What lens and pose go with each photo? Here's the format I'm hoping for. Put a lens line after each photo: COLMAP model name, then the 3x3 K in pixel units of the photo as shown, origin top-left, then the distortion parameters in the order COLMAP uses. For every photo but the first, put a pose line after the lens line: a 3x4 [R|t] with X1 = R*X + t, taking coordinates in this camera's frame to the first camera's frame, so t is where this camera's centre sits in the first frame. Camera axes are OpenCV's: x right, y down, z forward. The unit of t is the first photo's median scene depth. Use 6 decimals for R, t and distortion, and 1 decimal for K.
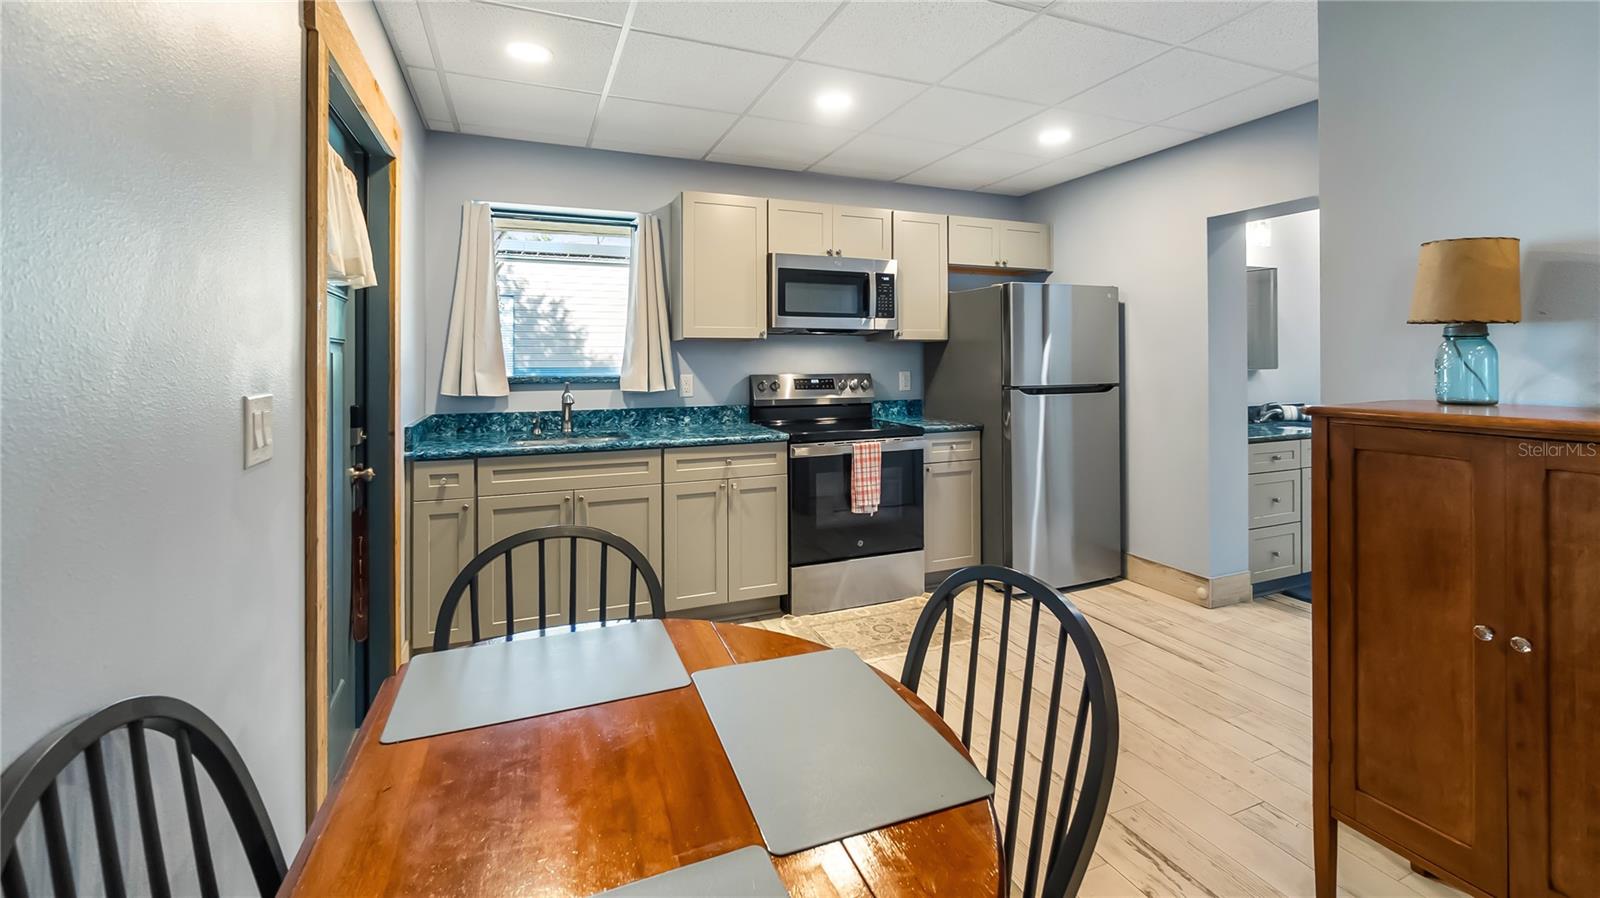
lens RADIAL K [[668.0, 0, 805.9], [0, 668.0, 350.4], [0, 0, 1]] dist [0.000705, 0.000013]
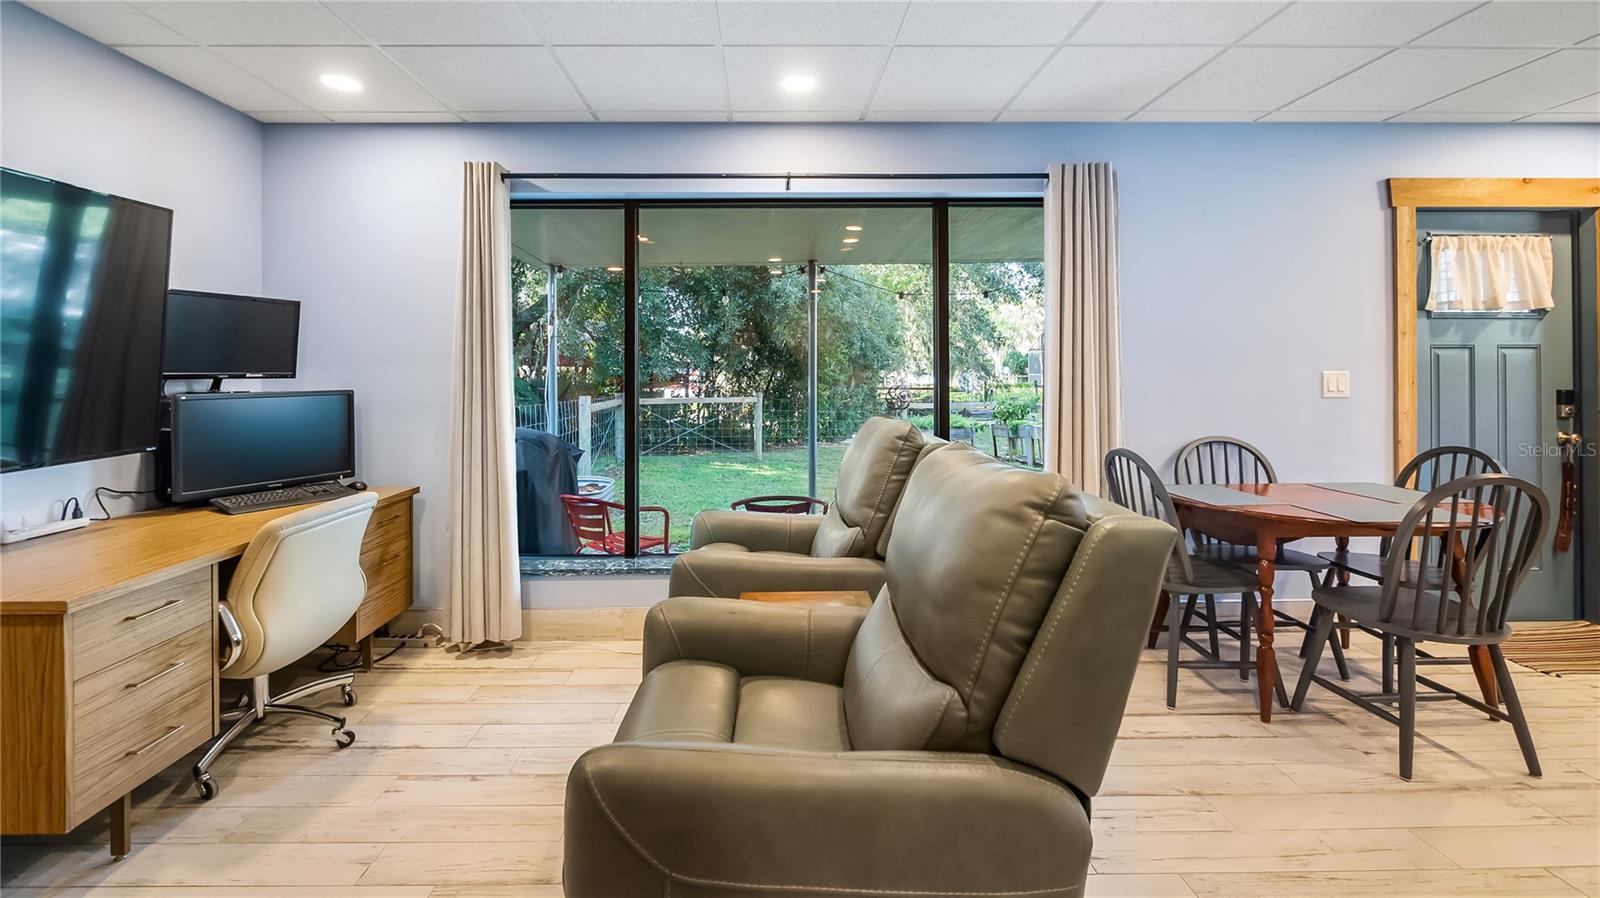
lens RADIAL K [[686.3, 0, 766.8], [0, 686.3, 365.9], [0, 0, 1]] dist [-0.002010, -0.000465]
pose [[-0.386939, -0.005051, -0.922091, 0.859750], [0.015353, 0.999811, -0.011919, 0.014531], [0.921977, -0.018768, -0.386788, -0.003575]]
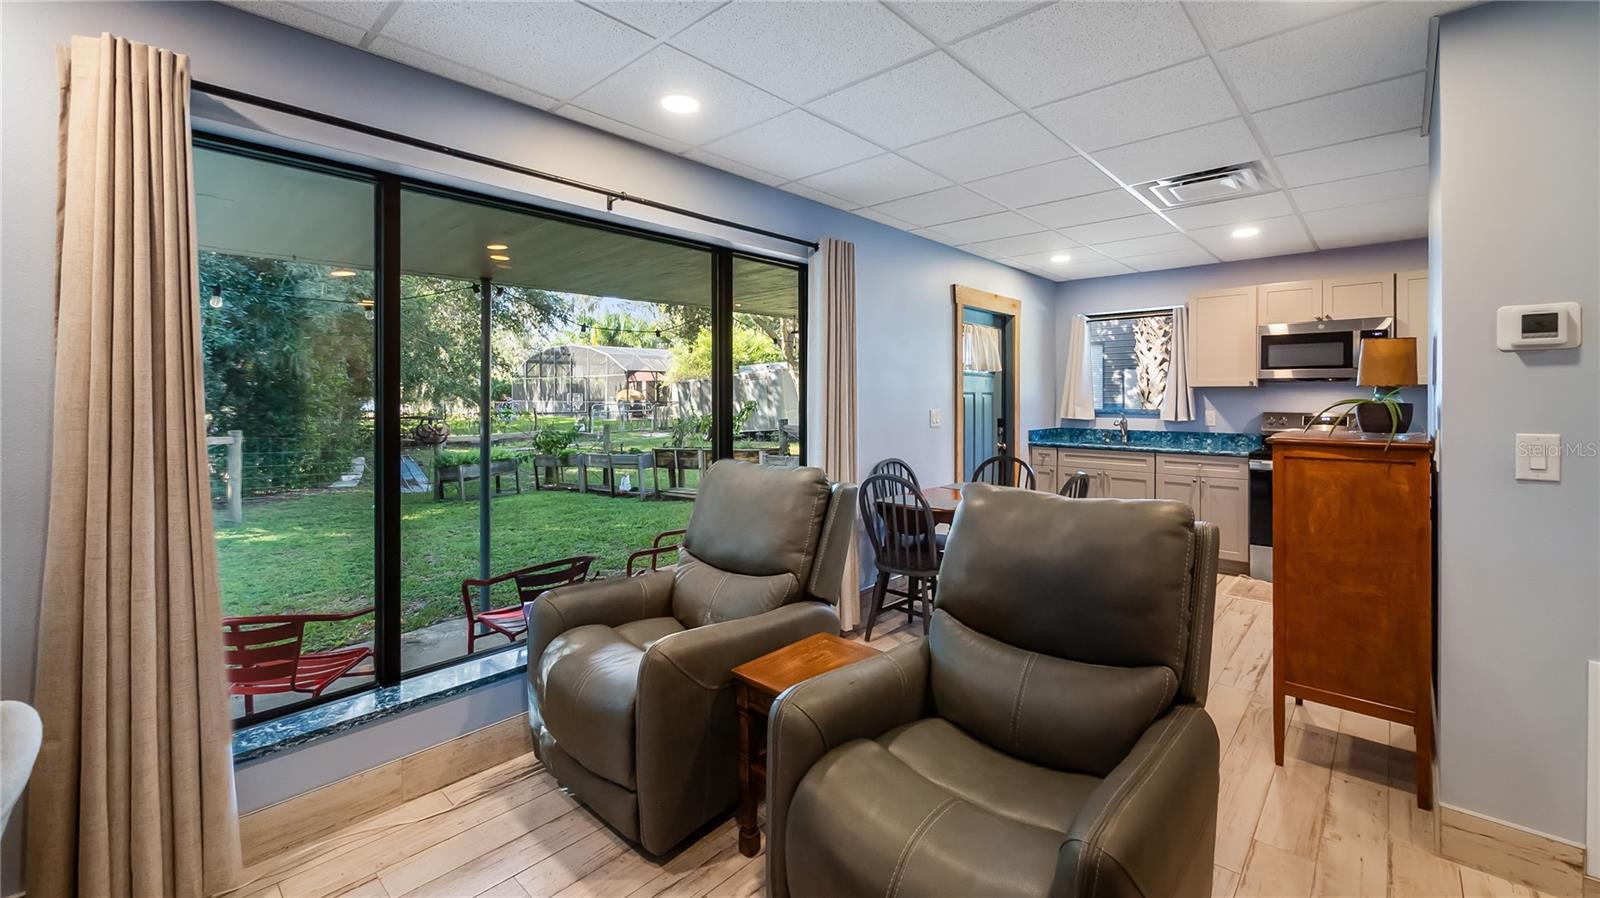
lens RADIAL K [[656.2, 0, 799.8], [0, 656.2, 392.3], [0, 0, 1]] dist [-0.001976, -0.000196]
pose [[0.413031, -0.001901, -0.910715, 0.801052], [0.008445, 0.999963, 0.001743, -0.015307], [0.910678, -0.008411, 0.413032, -0.441661]]
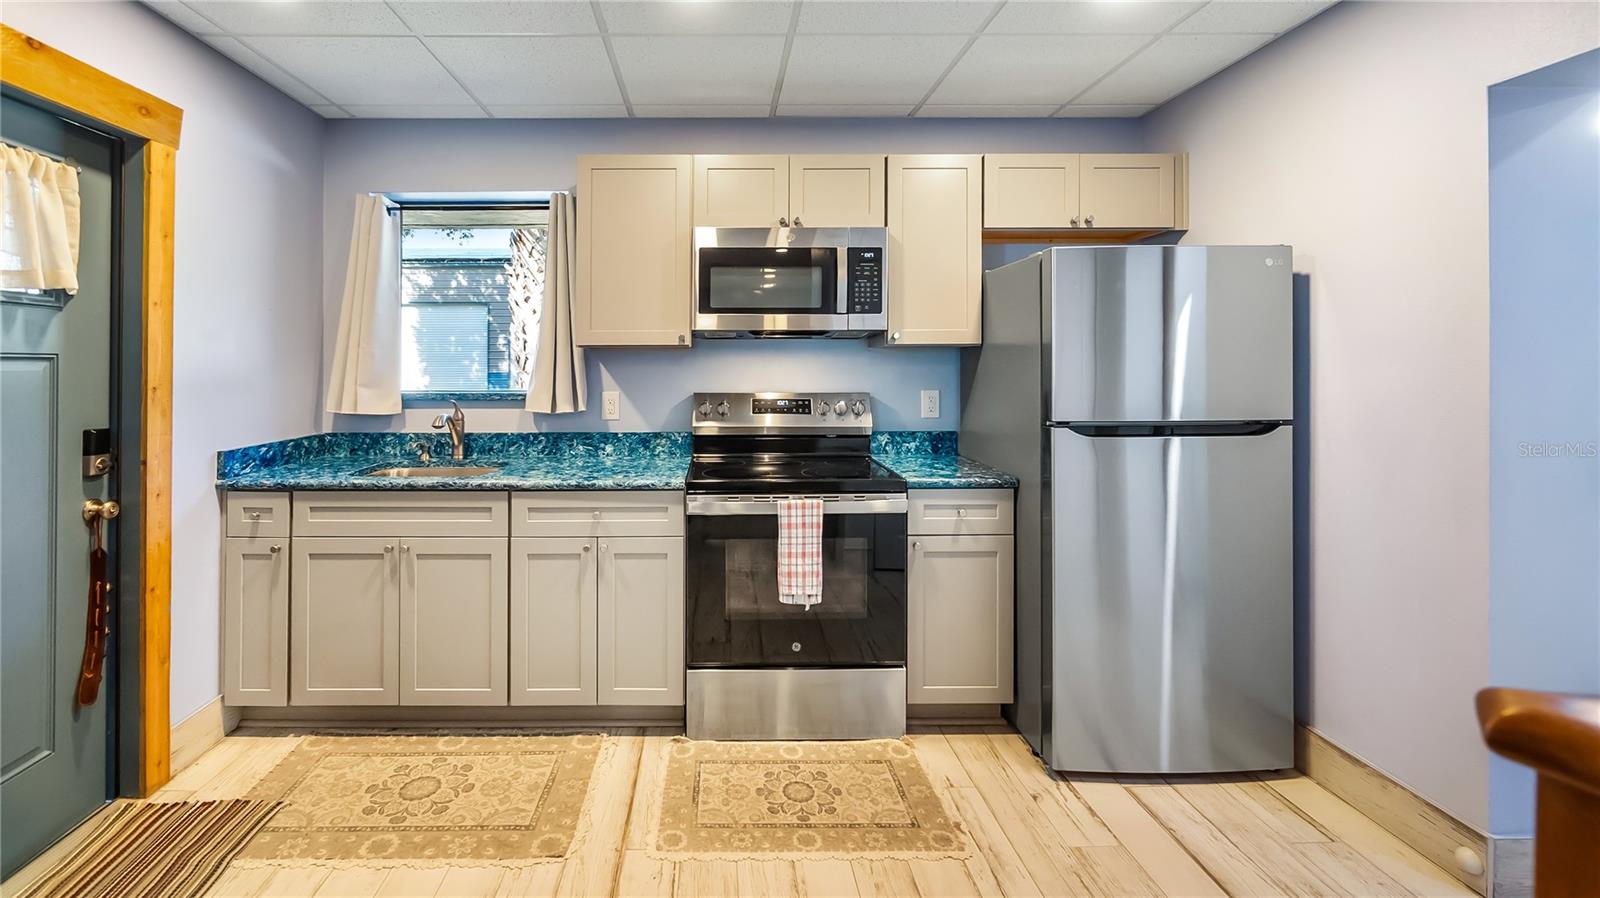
lens RADIAL K [[685.7, 0, 725.2], [0, 685.7, 358.3], [0, 0, 1]] dist [-0.001680, -0.000277]
pose [[0.924210, -0.001674, -0.381880, 0.267852], [0.003777, 0.999982, 0.004759, -0.006485], [0.381865, -0.005841, 0.924200, 0.318093]]
